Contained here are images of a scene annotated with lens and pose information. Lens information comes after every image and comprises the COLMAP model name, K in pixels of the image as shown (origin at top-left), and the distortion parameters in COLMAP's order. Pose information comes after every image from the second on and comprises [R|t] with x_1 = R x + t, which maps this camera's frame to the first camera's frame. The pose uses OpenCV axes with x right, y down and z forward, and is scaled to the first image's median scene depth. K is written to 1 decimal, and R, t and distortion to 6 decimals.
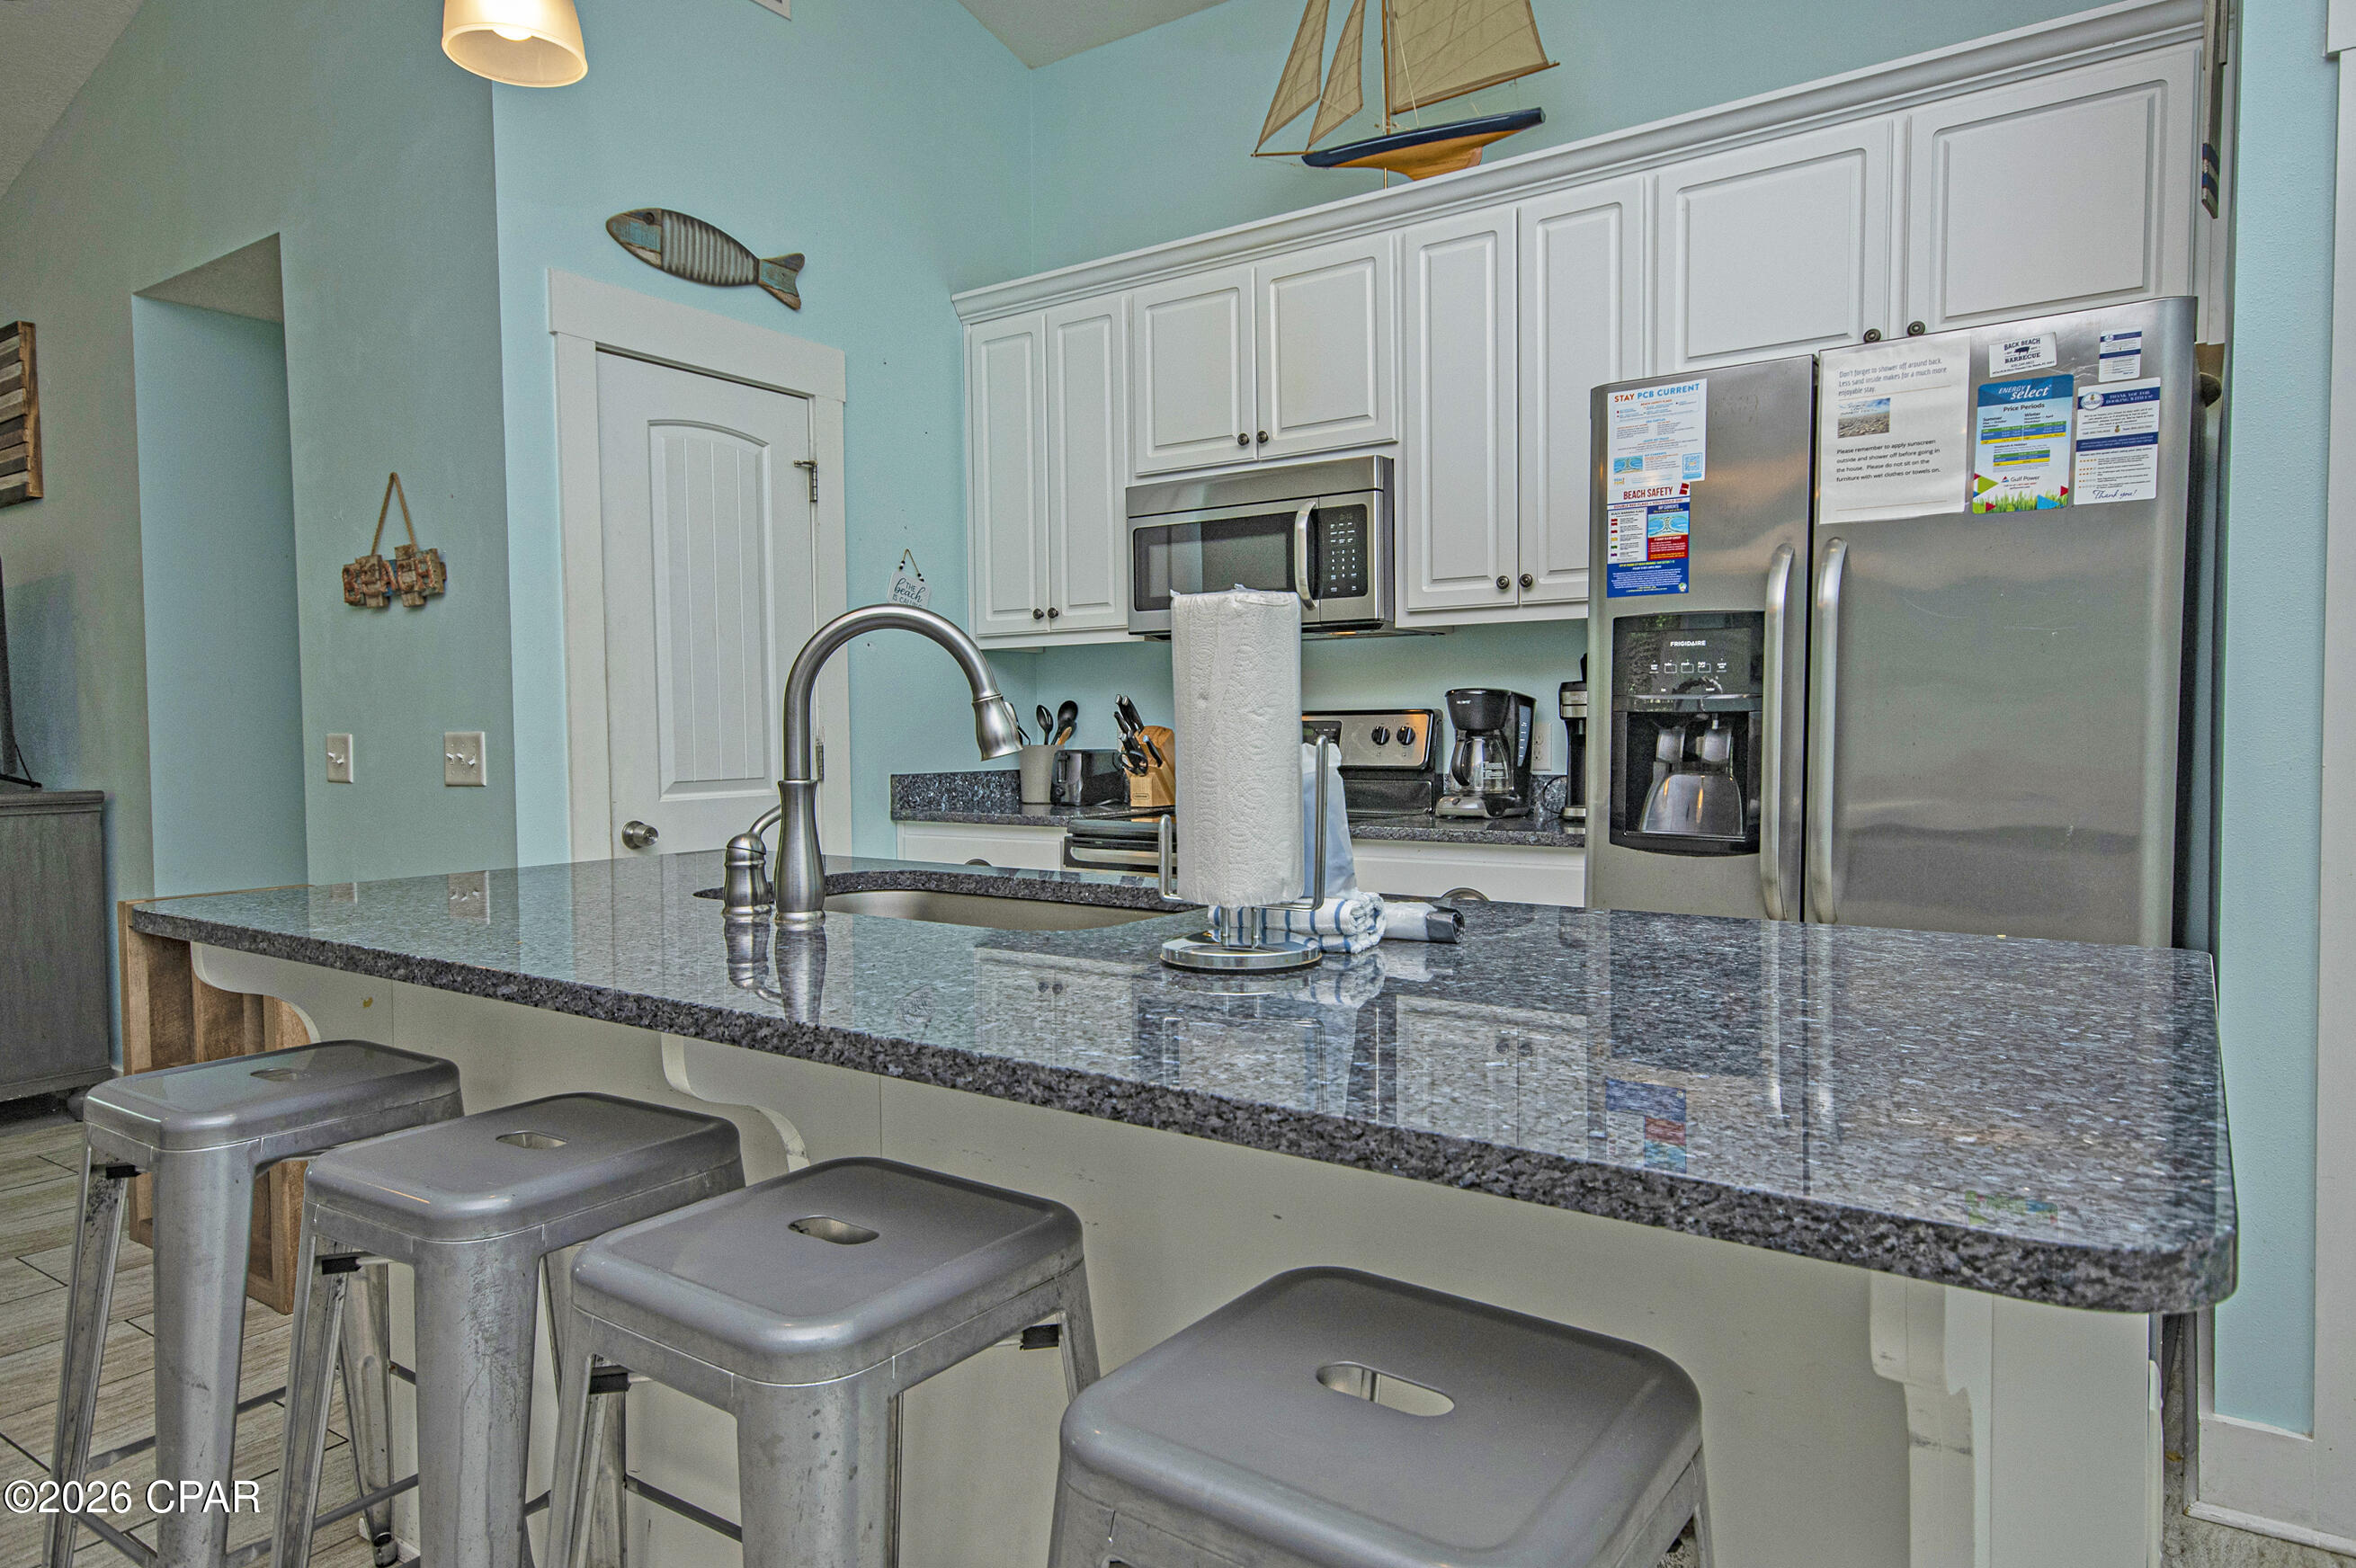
lens RADIAL K [[1407.0, 0, 1181.8], [0, 1407.0, 772.2], [0, 0, 1]] dist [-0.000529, 0.001164]
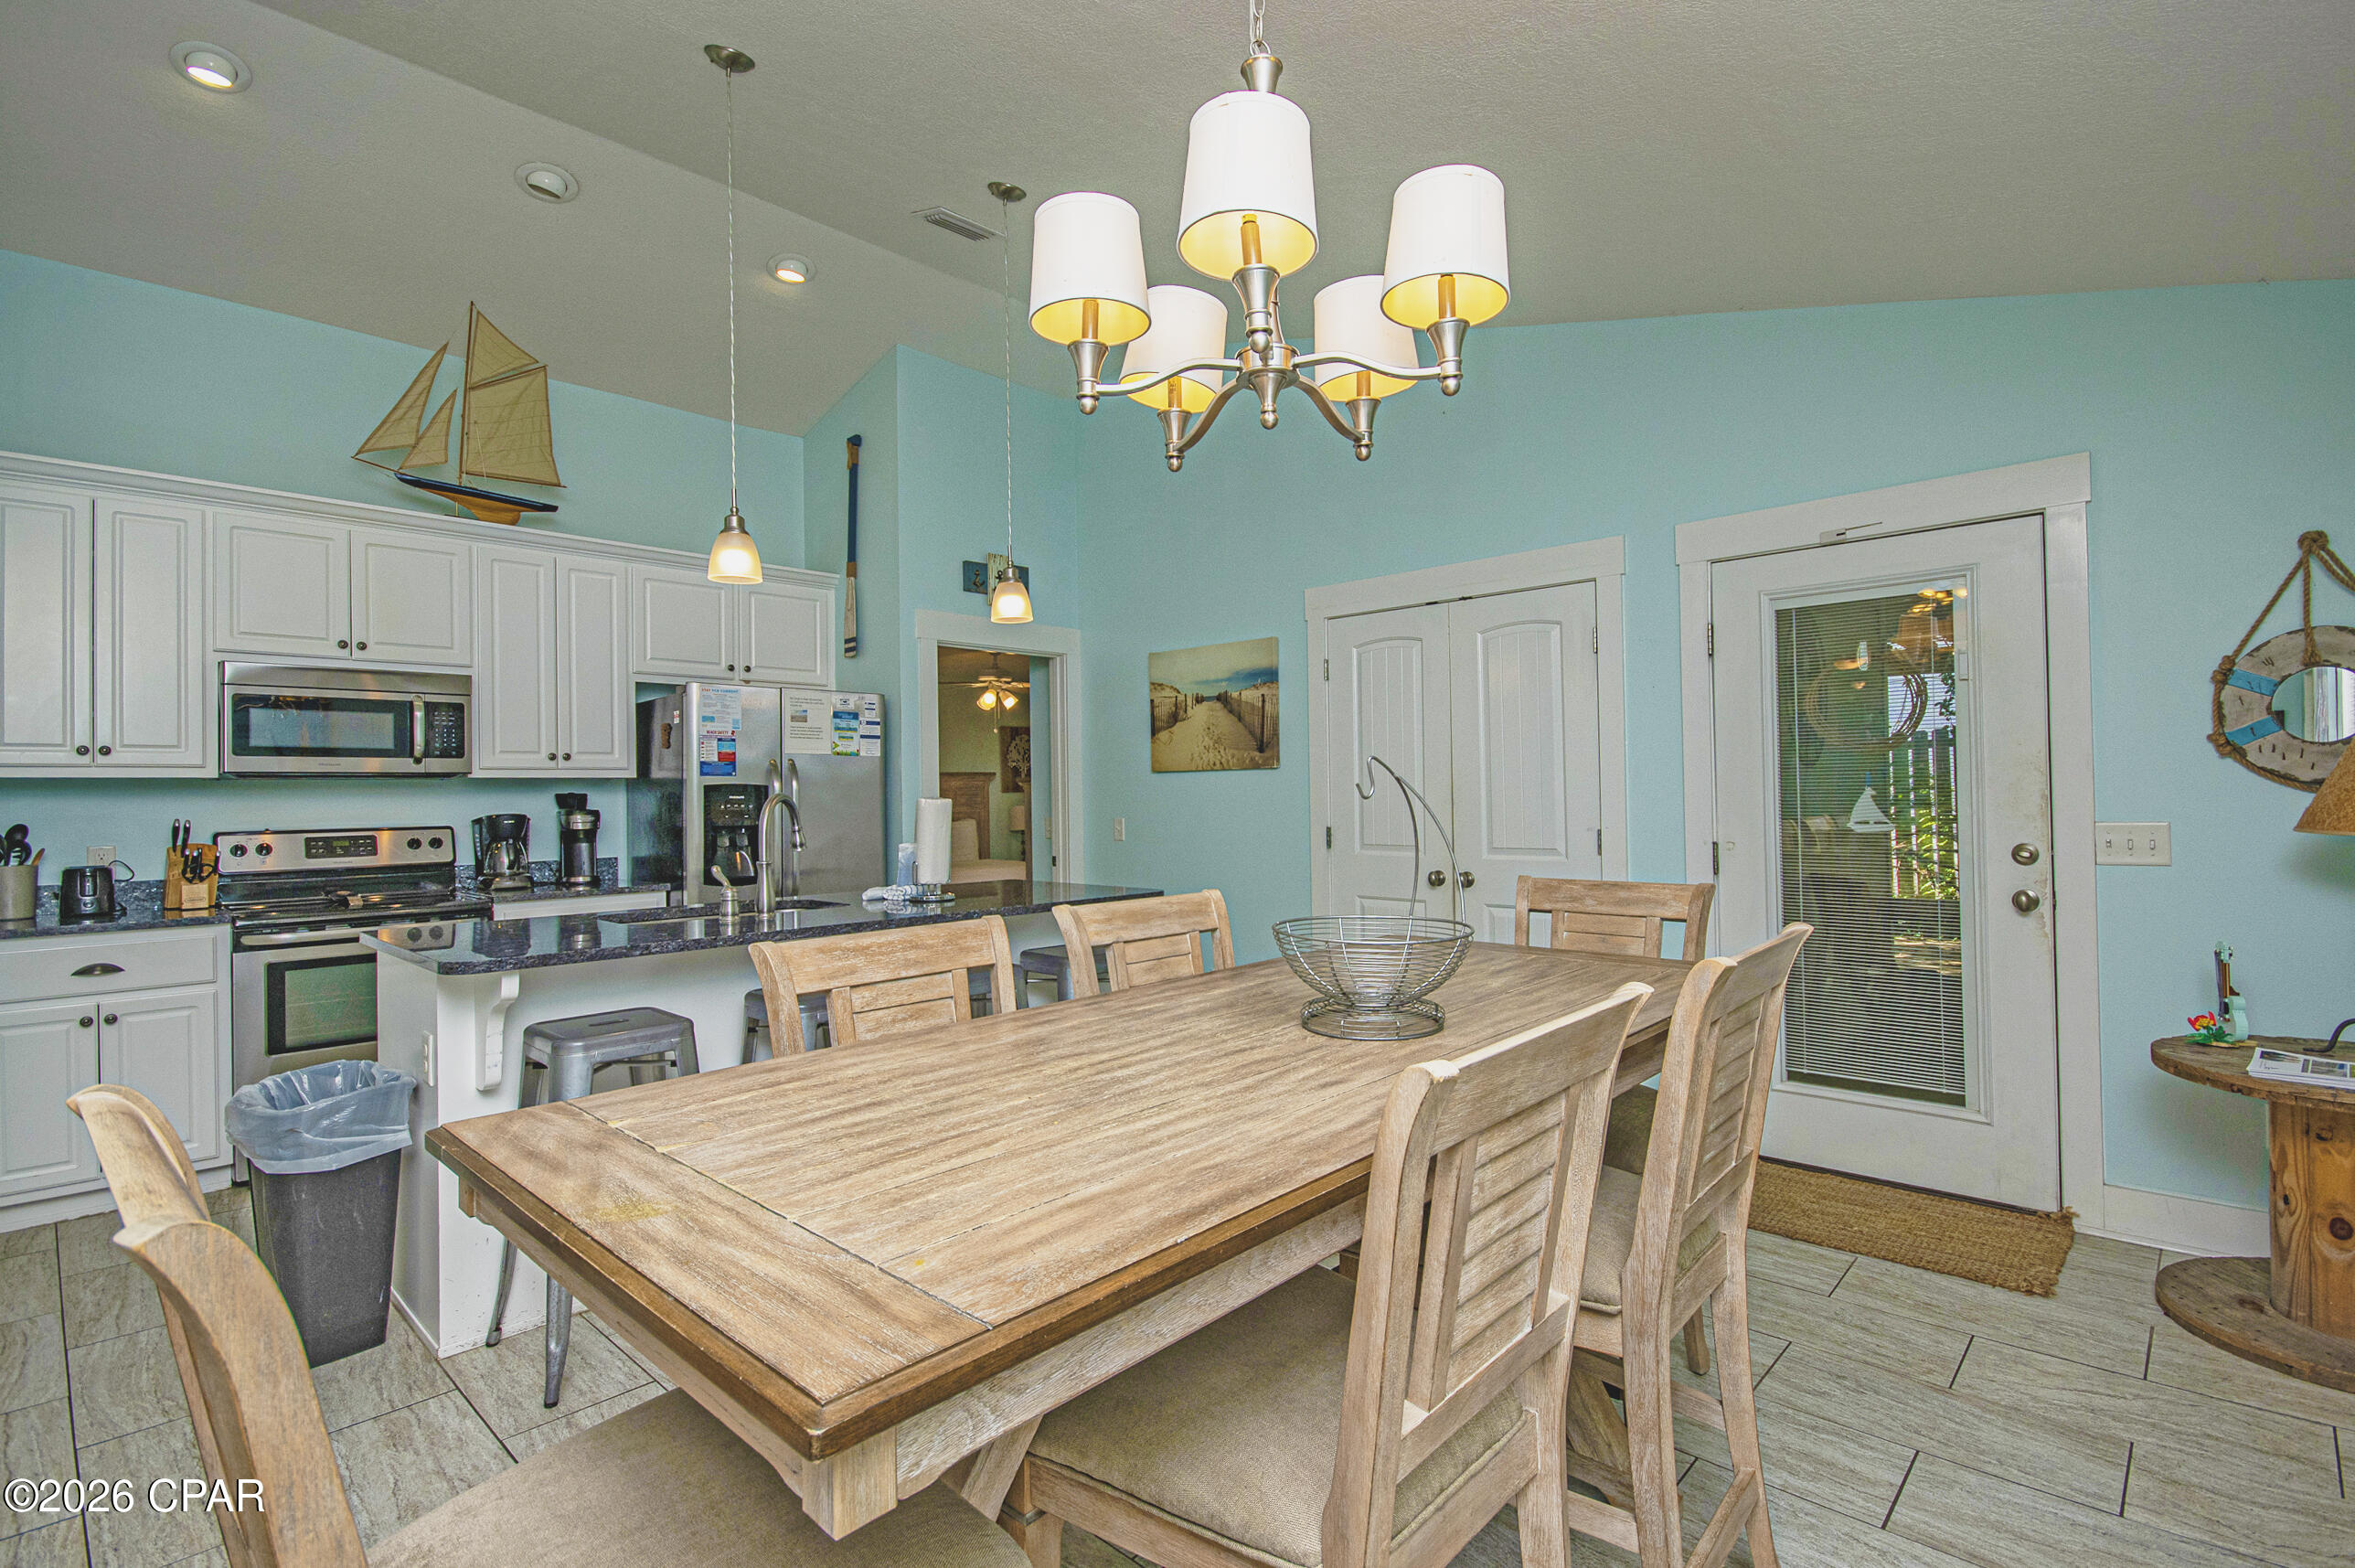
lens RADIAL K [[1092.6, 0, 1181.4], [0, 1092.6, 784.2], [0, 0, 1]] dist [-0.001603, -0.000205]
pose [[0.143586, 0.014721, 0.989528, -1.361835], [0.046901, 0.998665, -0.021663, -0.036159], [-0.988526, 0.049521, 0.142703, -0.025579]]
